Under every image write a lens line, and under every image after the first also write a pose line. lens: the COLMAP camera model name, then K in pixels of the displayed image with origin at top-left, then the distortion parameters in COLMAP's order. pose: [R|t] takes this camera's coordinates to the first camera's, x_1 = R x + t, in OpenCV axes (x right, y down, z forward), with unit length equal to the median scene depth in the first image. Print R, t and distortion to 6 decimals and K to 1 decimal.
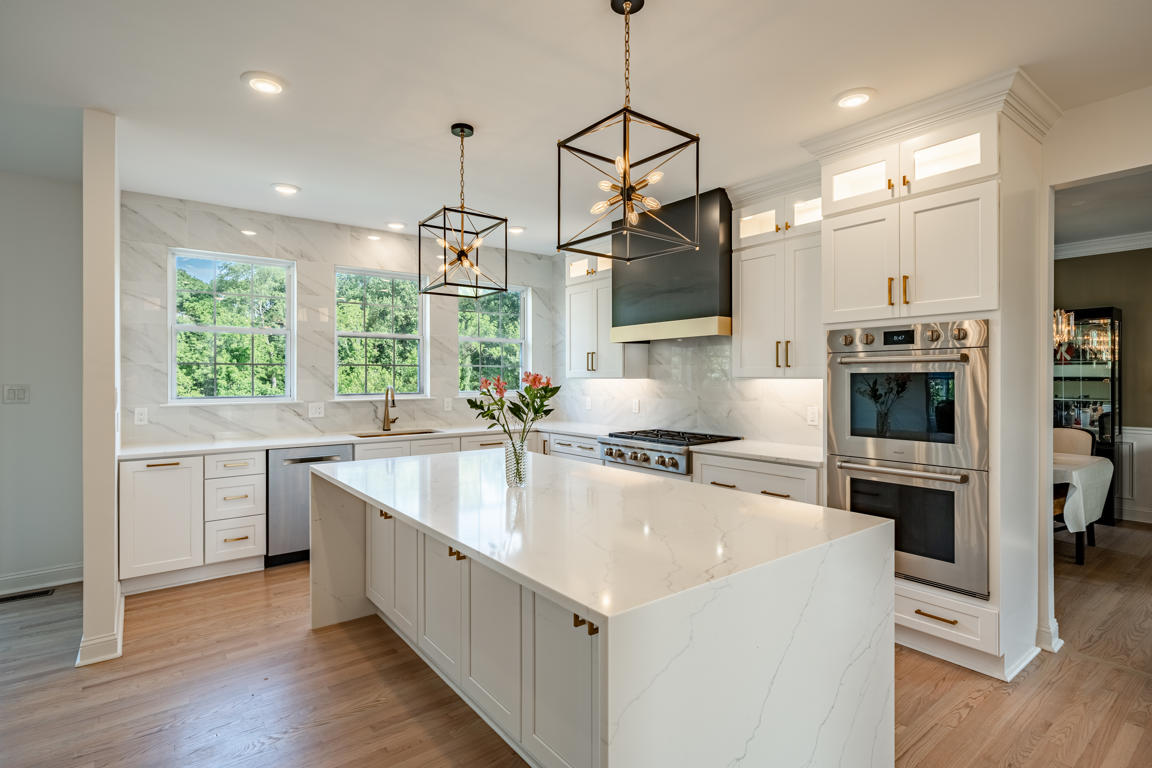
lens RADIAL K [[565.6, 0, 567.0], [0, 565.6, 376.1], [0, 0, 1]] dist [-0.000268, -0.000386]
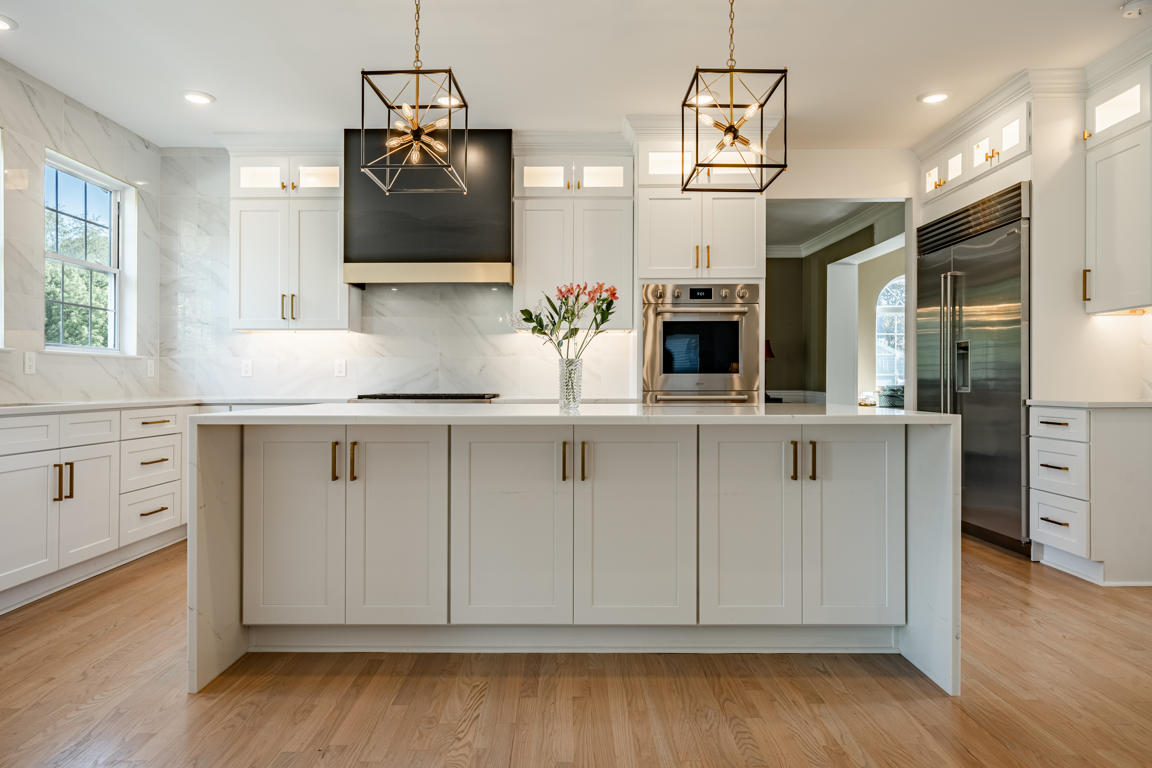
lens RADIAL K [[714.7, 0, 568.4], [0, 714.7, 380.3], [0, 0, 1]] dist [-0.000272, 0.000189]
pose [[0.609095, 0.004116, 0.793086, -0.561762], [-0.002443, 0.999992, -0.003314, 0.085724], [-0.793093, 0.000081, 0.609100, 0.163923]]
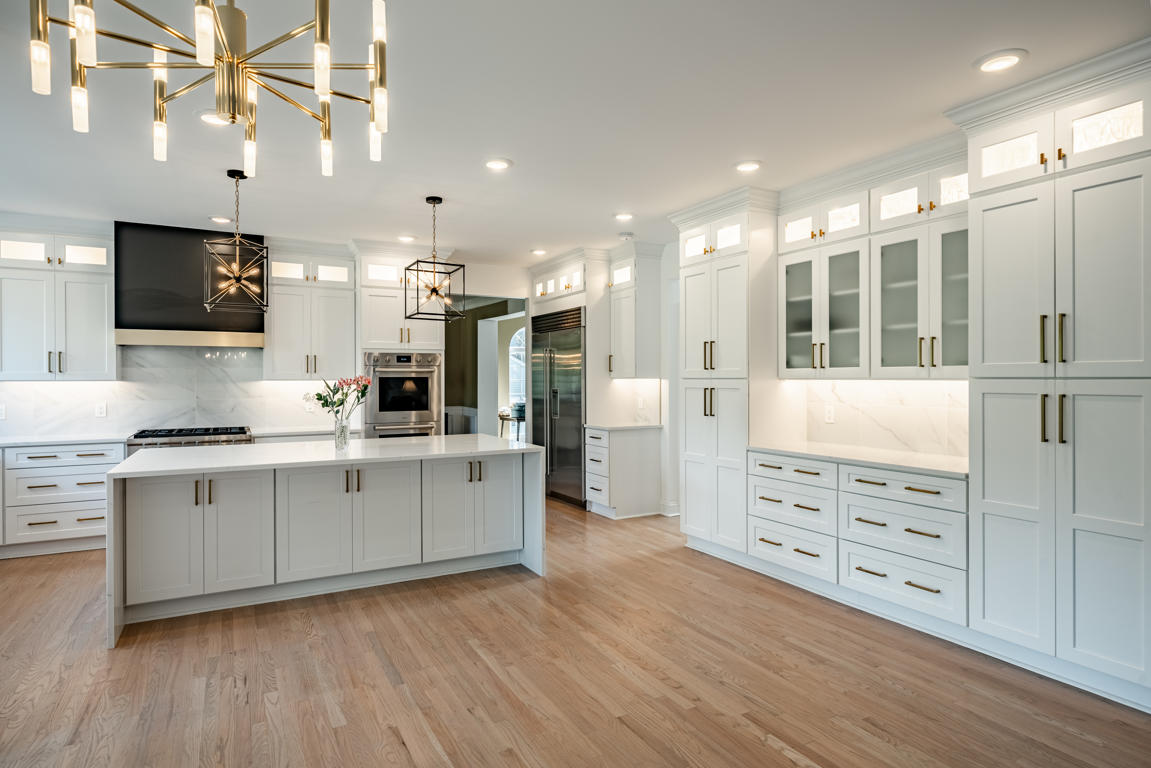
lens RADIAL K [[625.5, 0, 568.0], [0, 625.5, 380.5], [0, 0, 1]] dist [-0.001893, 0.000126]
pose [[0.153270, -0.000607, 0.988184, -0.945358], [0.000305, 1.000000, 0.000567, 0.003030], [-0.988184, 0.000215, 0.153271, 0.067332]]
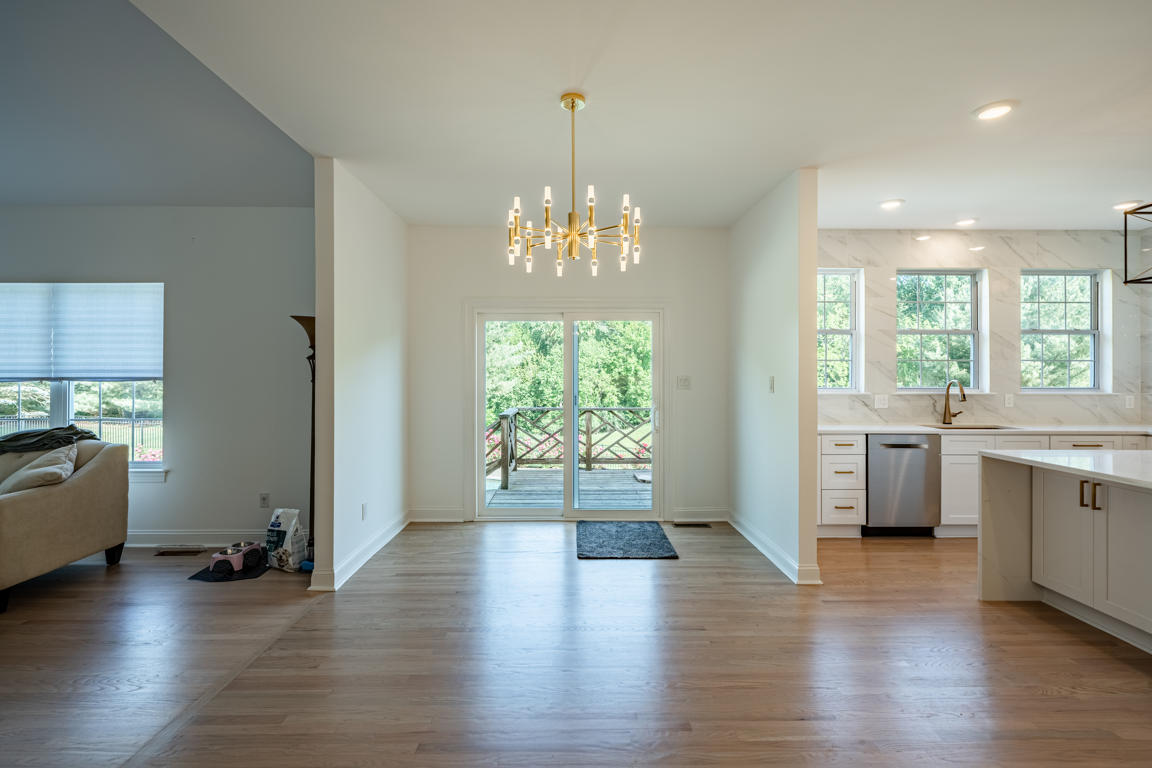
lens RADIAL K [[538.2, 0, 574.0], [0, 538.2, 371.5], [0, 0, 1]] dist [-0.000362, -0.000363]
pose [[0.803107, 0.000244, -0.595835, -0.323293], [-0.003640, 0.999983, -0.004497, 0.009249], [0.595824, 0.005780, 0.803094, -0.213279]]
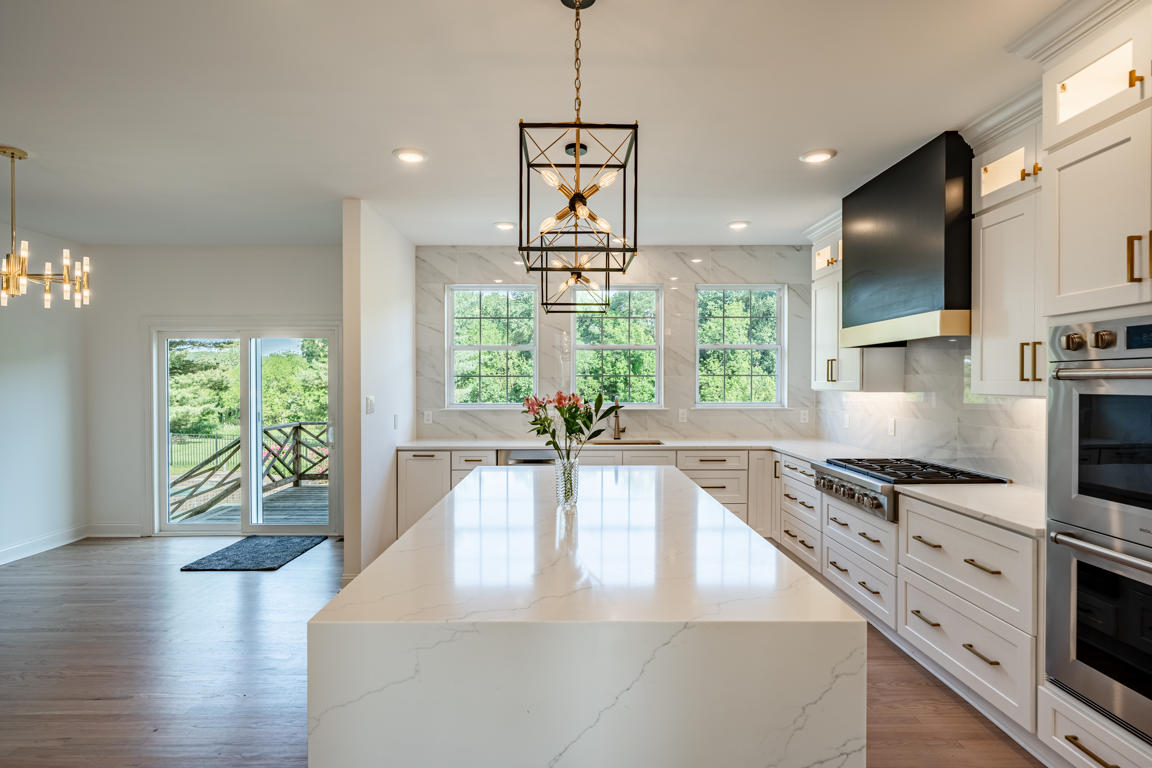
lens RADIAL K [[594.6, 0, 573.2], [0, 594.6, 386.3], [0, 0, 1]] dist [-0.001517, 0.000388]
pose [[0.801940, 0.006962, -0.597364, 0.305441], [-0.000136, 0.999934, 0.011472, -0.014806], [0.597404, -0.009119, 0.801888, 0.093357]]
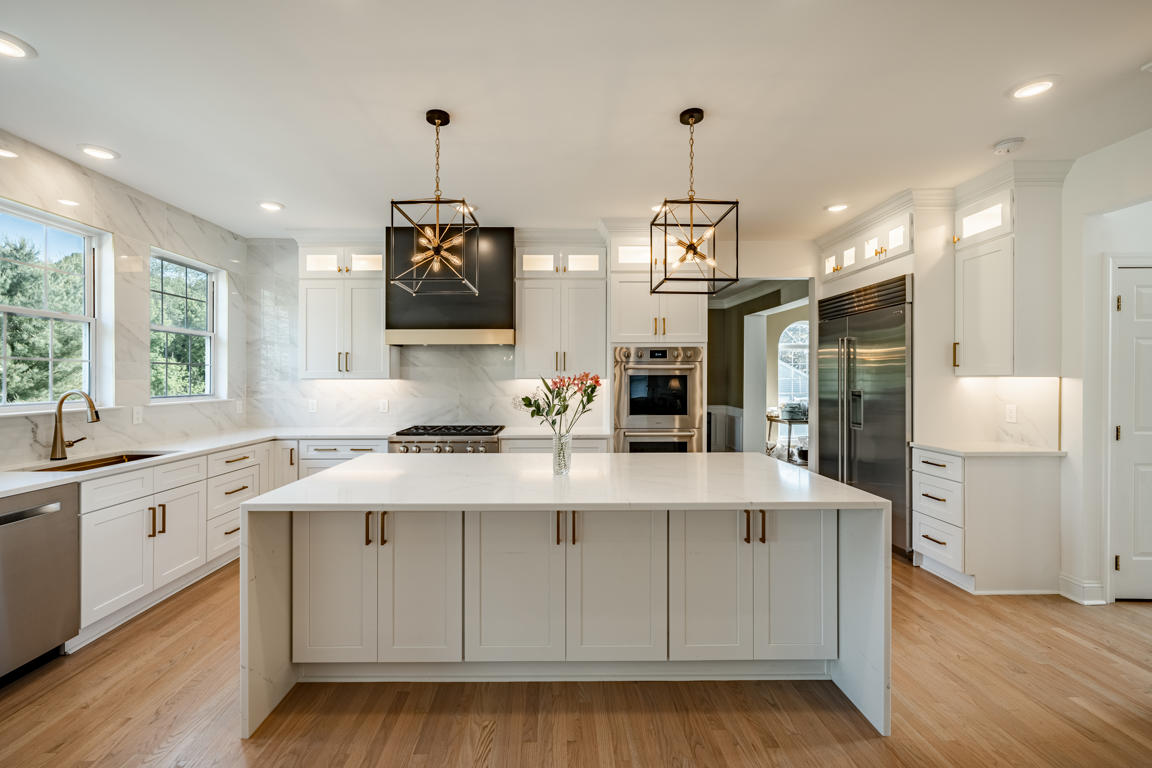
lens RADIAL K [[498.4, 0, 559.1], [0, 498.4, 377.8], [0, 0, 1]] dist [-0.003679, 0.000008]
pose [[0.599443, 0.002005, 0.800415, -0.495524], [-0.001069, 0.999998, -0.001704, 0.002833], [-0.800417, 0.000166, 0.599444, 0.225655]]
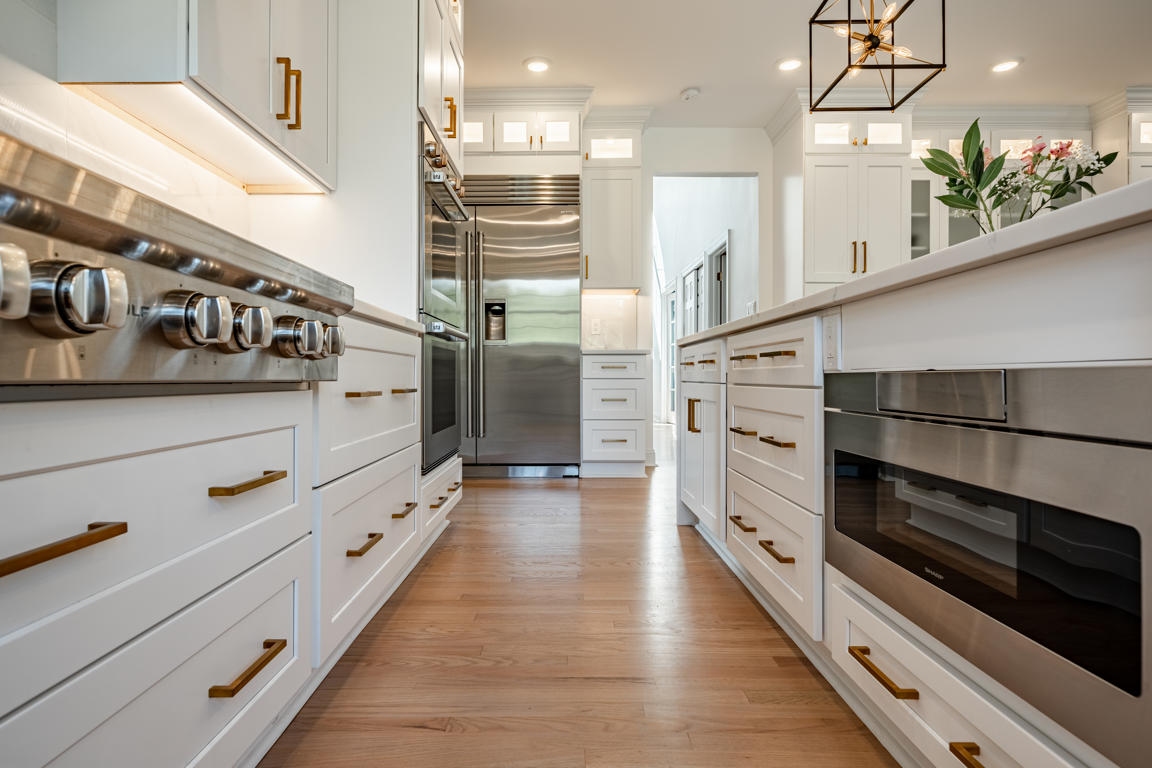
lens RADIAL K [[622.2, 0, 557.8], [0, 622.2, 378.1], [0, 0, 1]] dist [-0.000603, 0.000545]
pose [[-0.791281, 0.001436, 0.611450, -0.071234], [-0.000285, 0.999996, -0.002718, 0.152116], [-0.611452, -0.002326, -0.791278, 1.047798]]
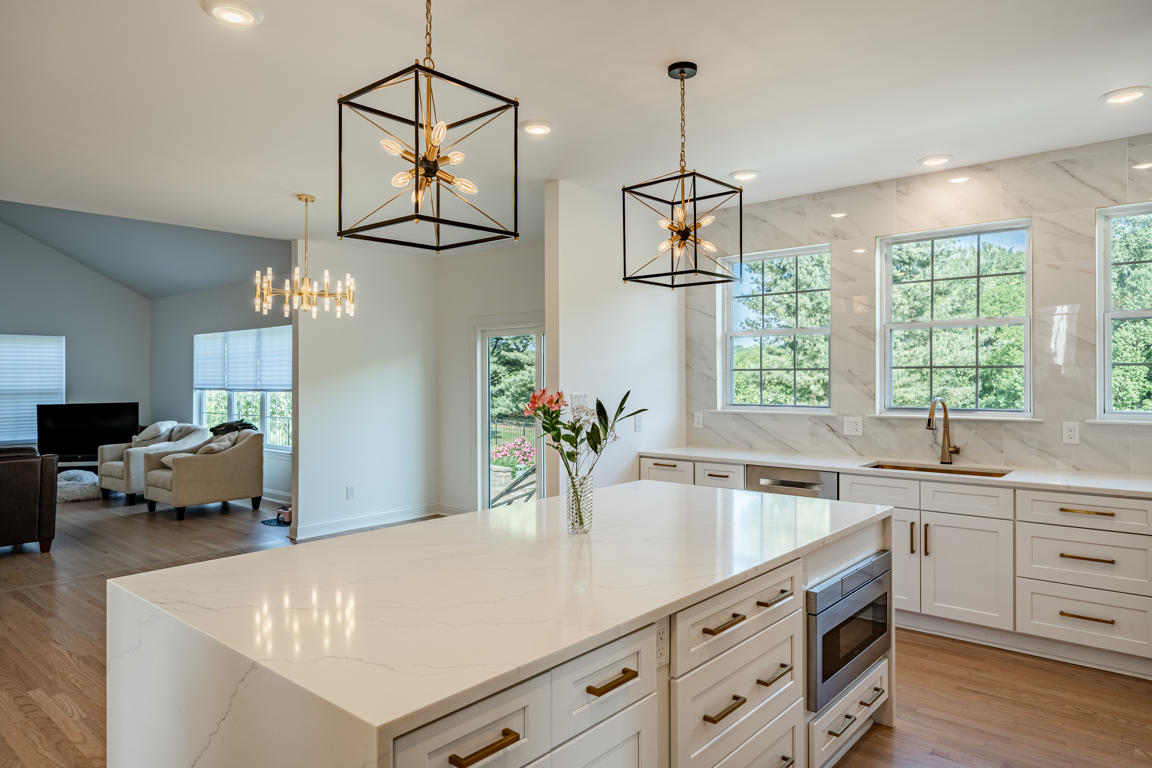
lens RADIAL K [[723.9, 0, 570.2], [0, 723.9, 374.2], [0, 0, 1]] dist [0.003307, -0.001523]
pose [[0.203933, -0.003093, -0.978980, 0.506307], [0.005537, 0.999983, -0.002006, -0.013709], [0.978969, -0.005012, 0.203947, 0.439028]]
